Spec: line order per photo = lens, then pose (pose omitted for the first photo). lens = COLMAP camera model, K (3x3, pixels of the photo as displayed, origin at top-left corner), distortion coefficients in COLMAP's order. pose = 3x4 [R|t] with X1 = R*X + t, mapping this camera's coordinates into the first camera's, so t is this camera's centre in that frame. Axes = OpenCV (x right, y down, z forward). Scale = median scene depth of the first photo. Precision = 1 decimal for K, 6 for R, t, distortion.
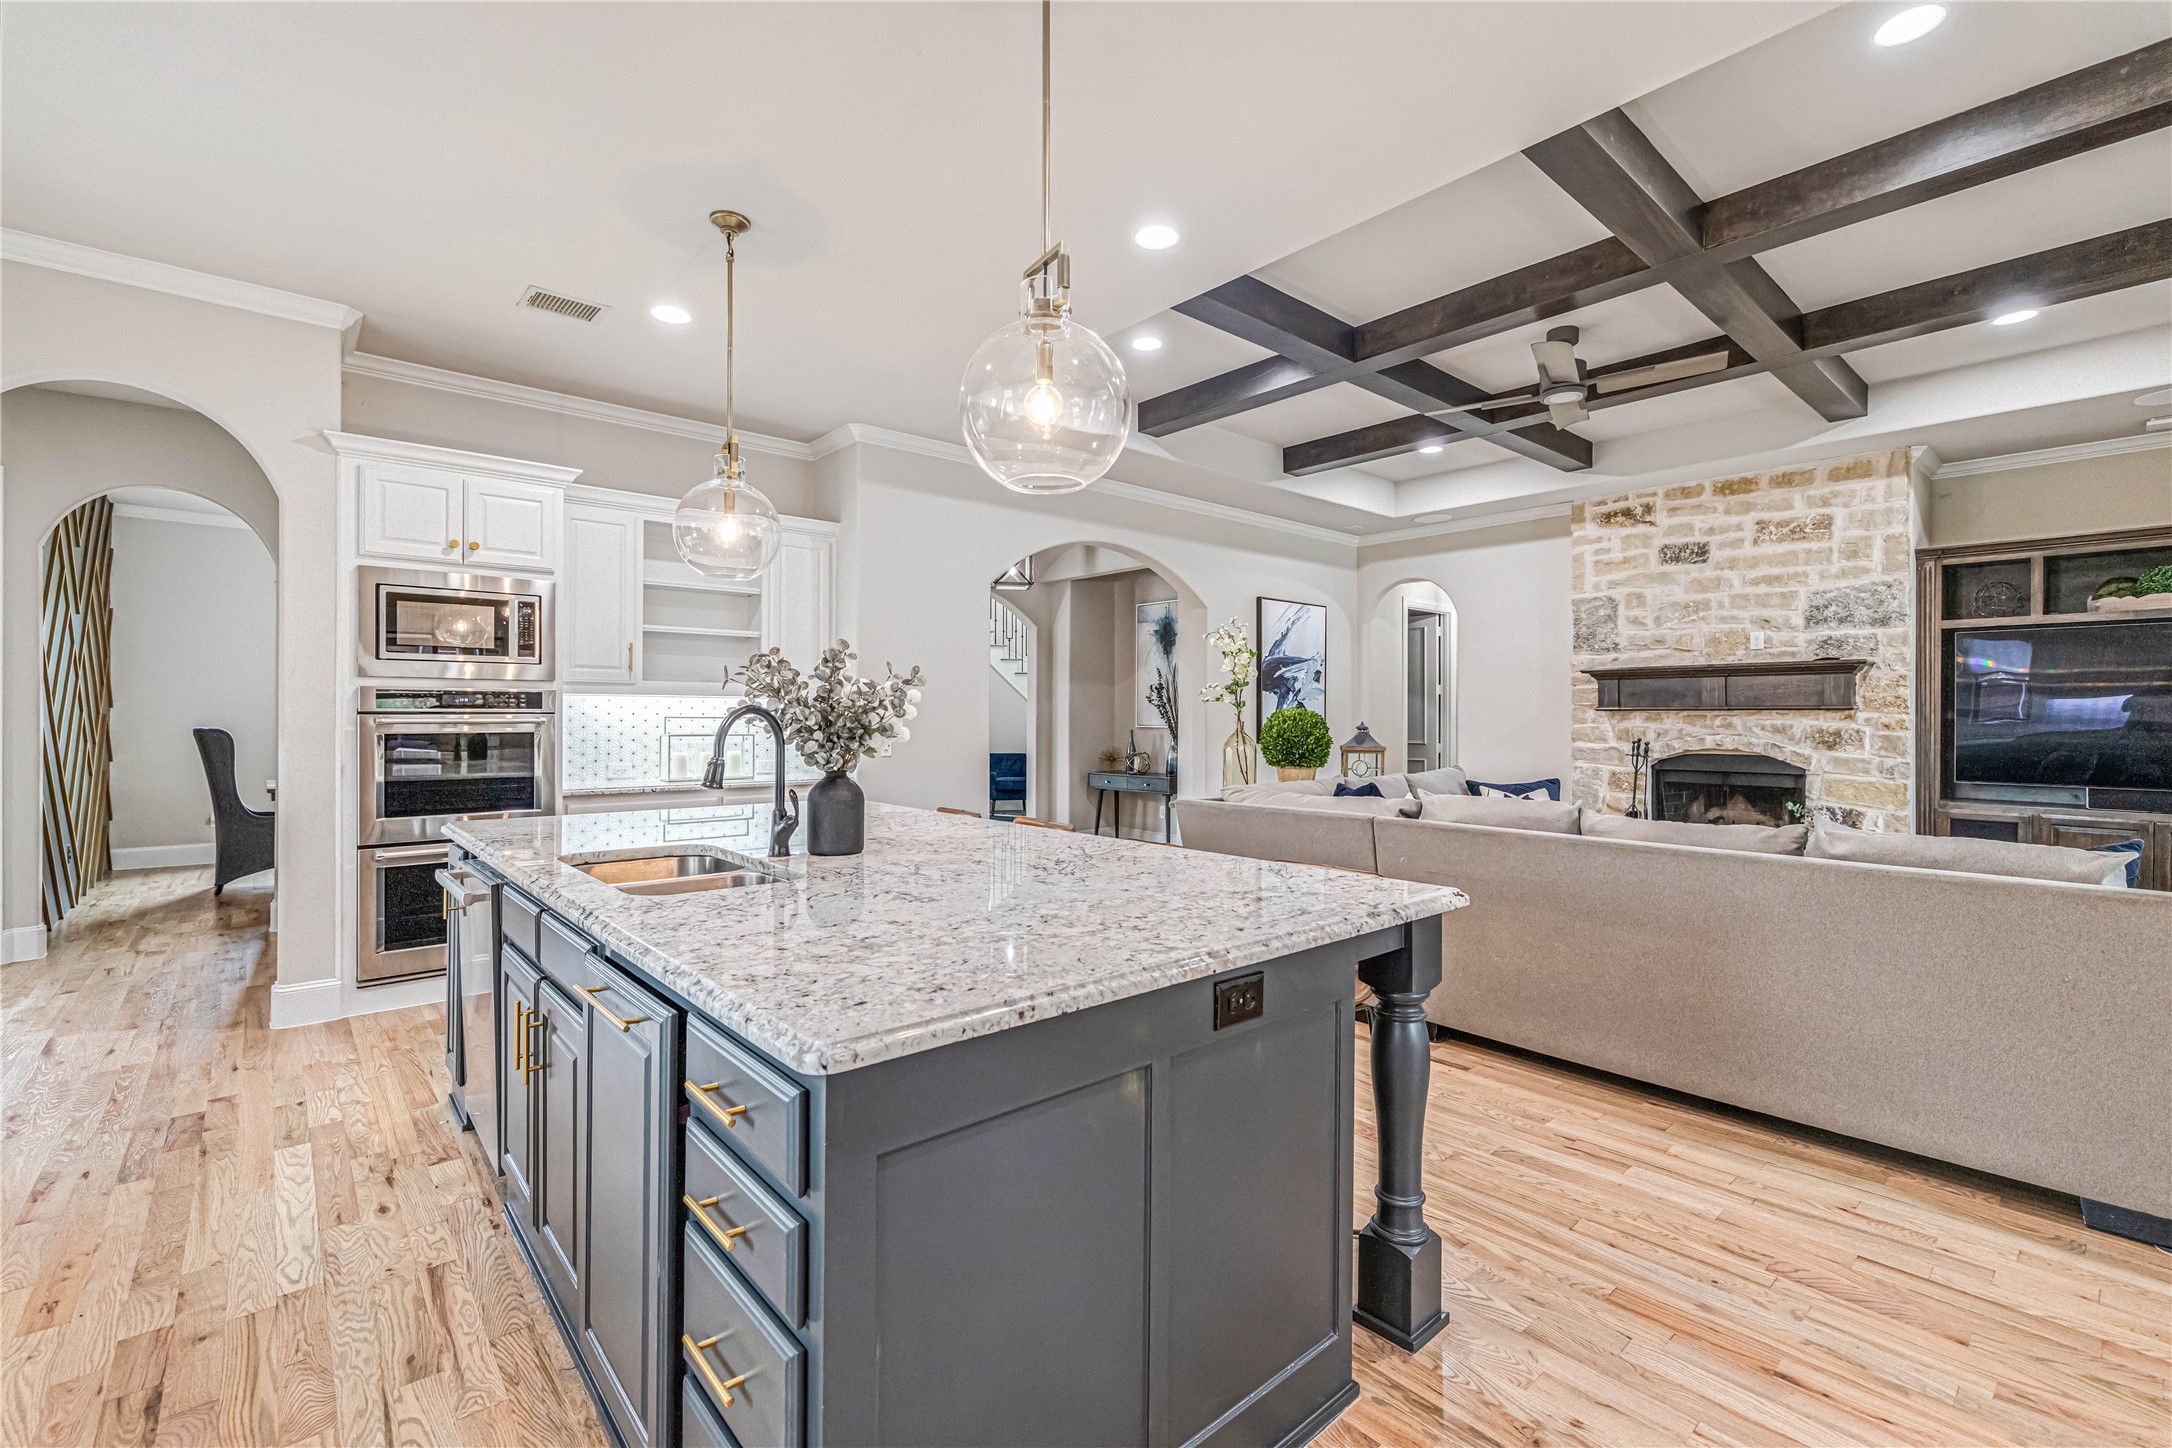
lens RADIAL K [[939.5, 0, 1082.8], [0, 939.5, 714.9], [0, 0, 1]] dist [0.000795, -0.000884]
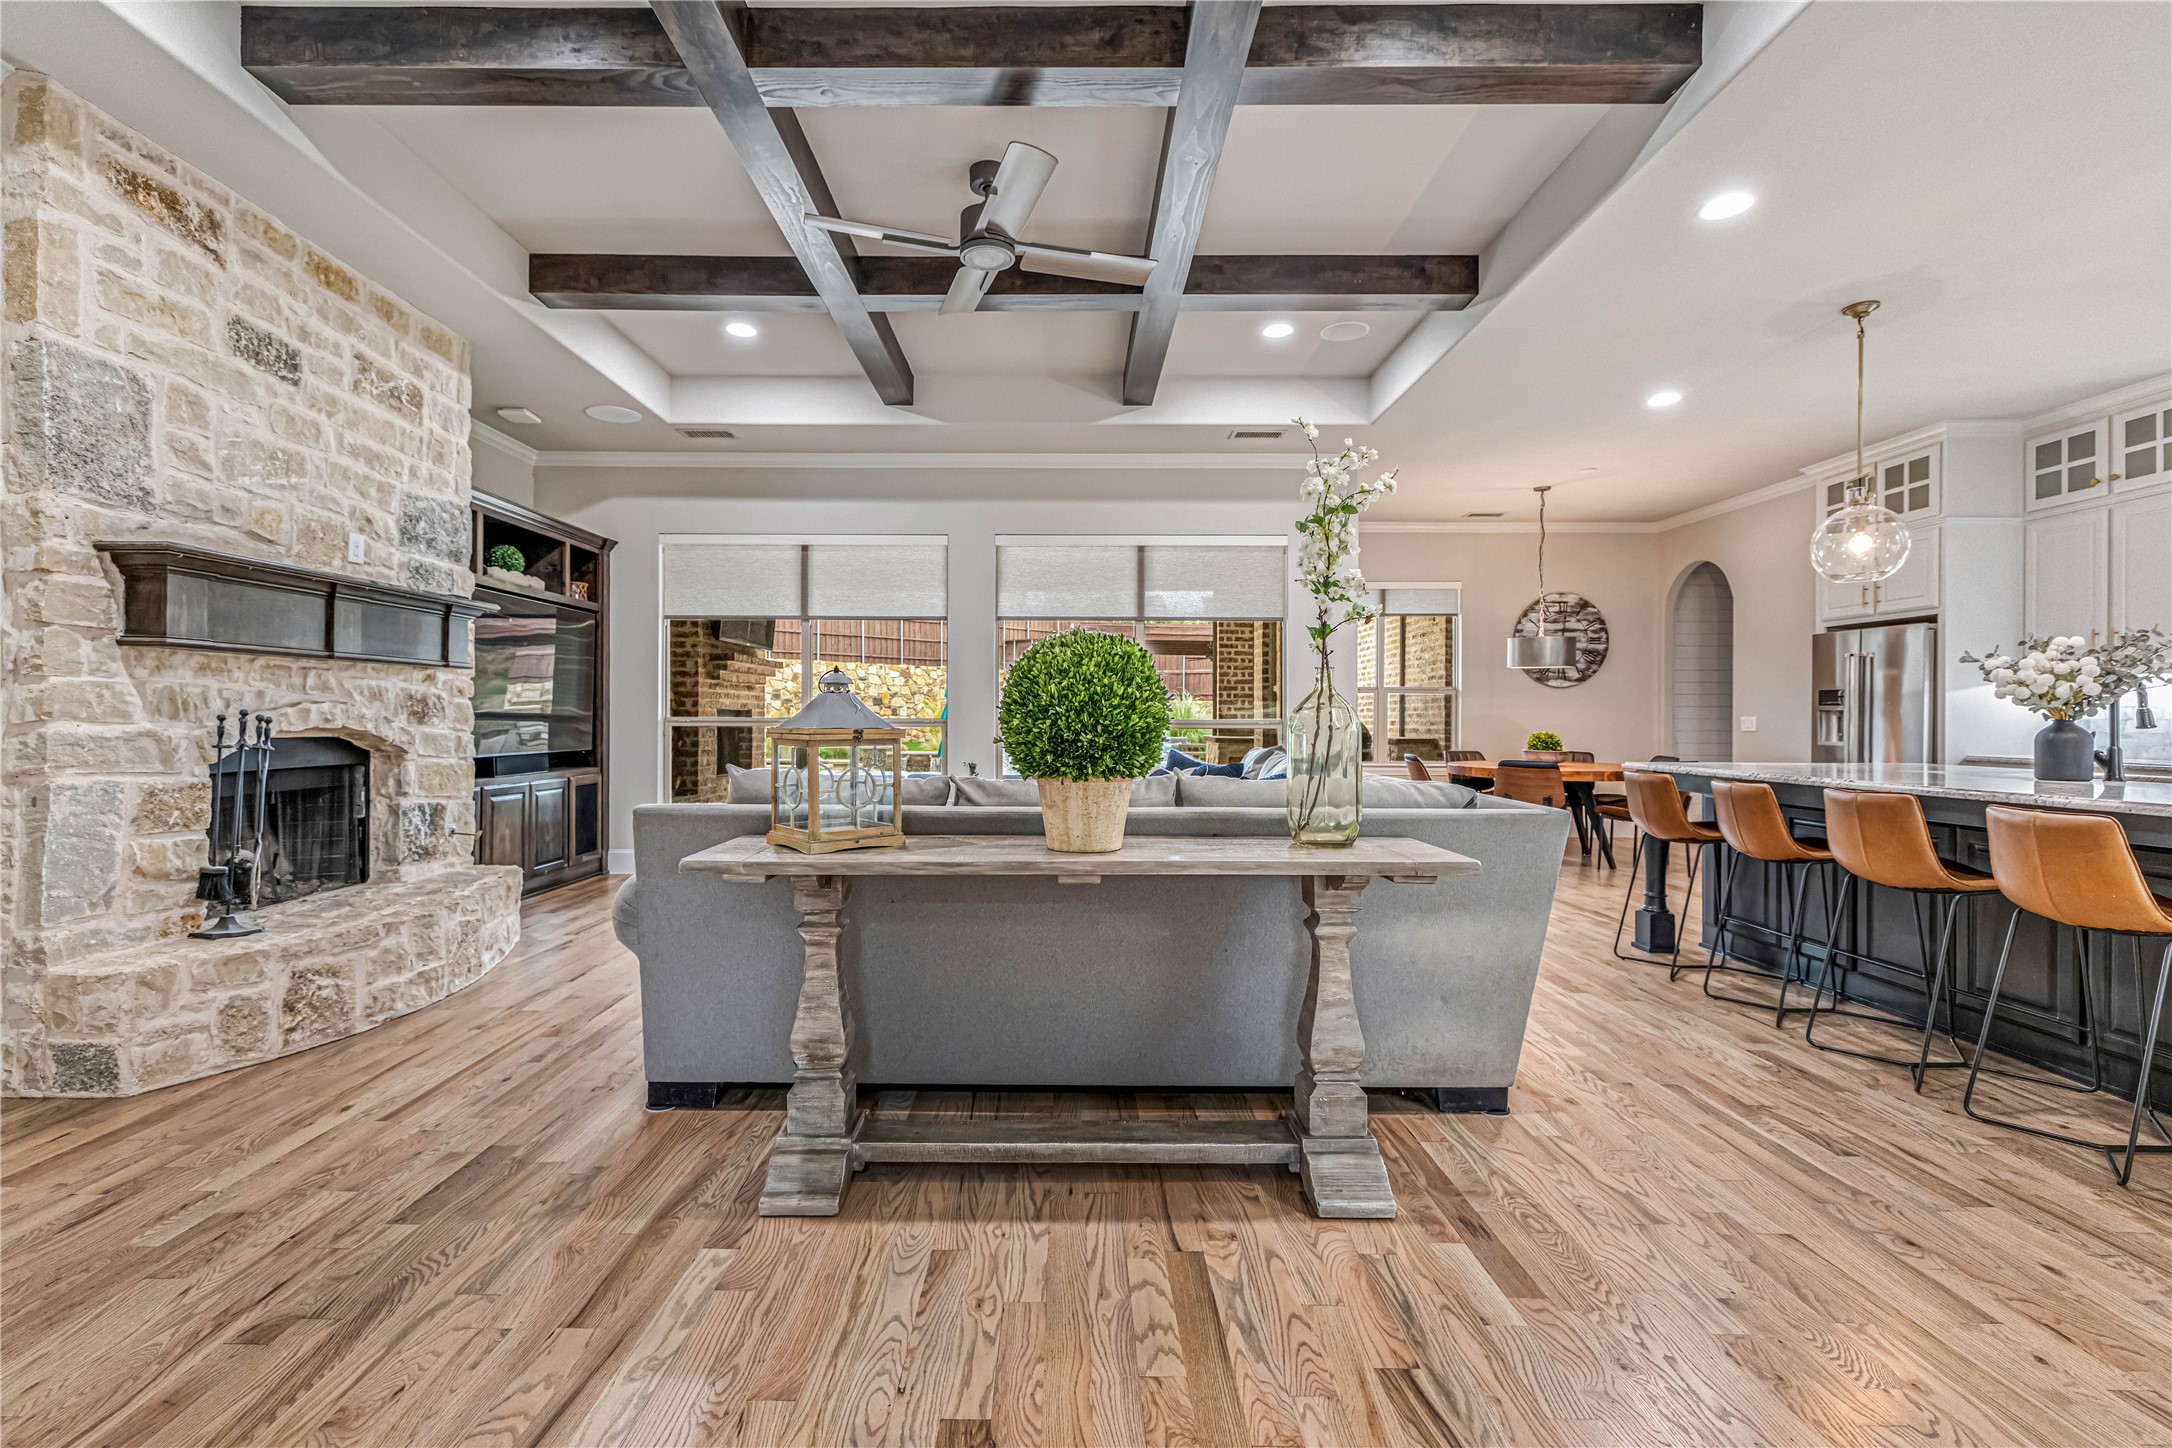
lens RADIAL K [[939.5, 0, 1054.6], [0, 939.5, 719.2], [0, 0, 1]] dist [0.000795, -0.000884]
pose [[-0.741499, -0.008995, 0.670893, -0.041608], [-0.009154, 0.999953, 0.003289, 0.032662], [-0.670891, -0.003703, -0.741547, 1.434492]]
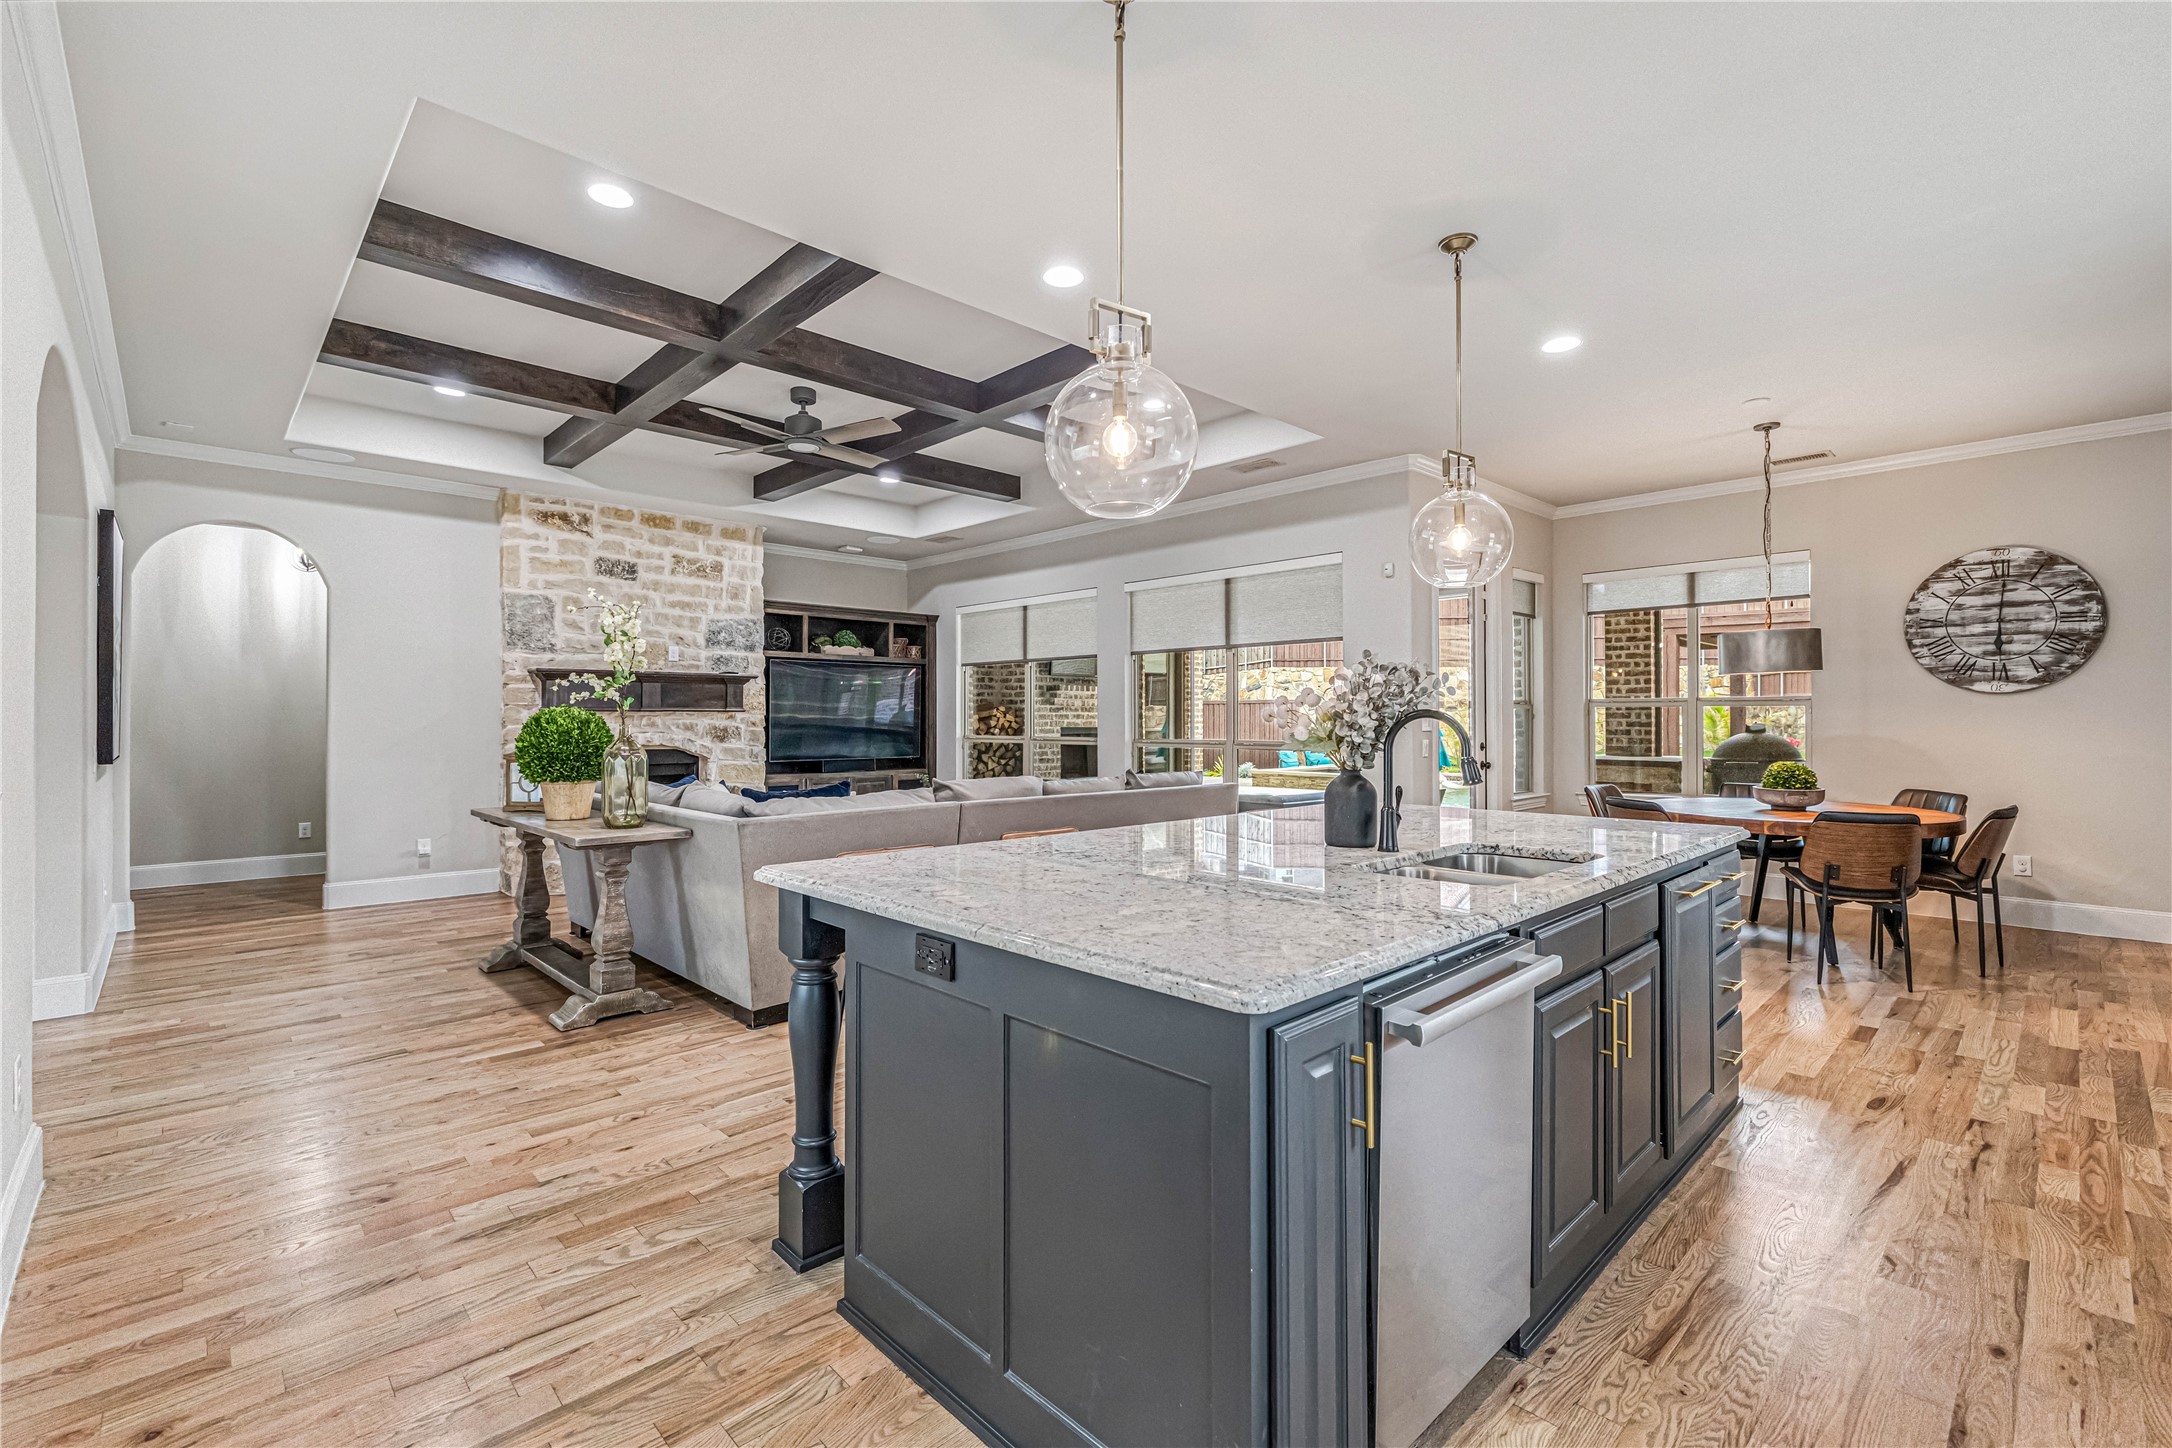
lens RADIAL K [[939.5, 0, 1090.4], [0, 939.5, 713.5], [0, 0, 1]] dist [0.000795, -0.000884]
pose [[-0.045746, 0.001769, 0.998952, -0.641219], [-0.001859, 0.999997, -0.001856, -0.001287], [-0.998951, -0.001942, -0.045743, 0.649111]]
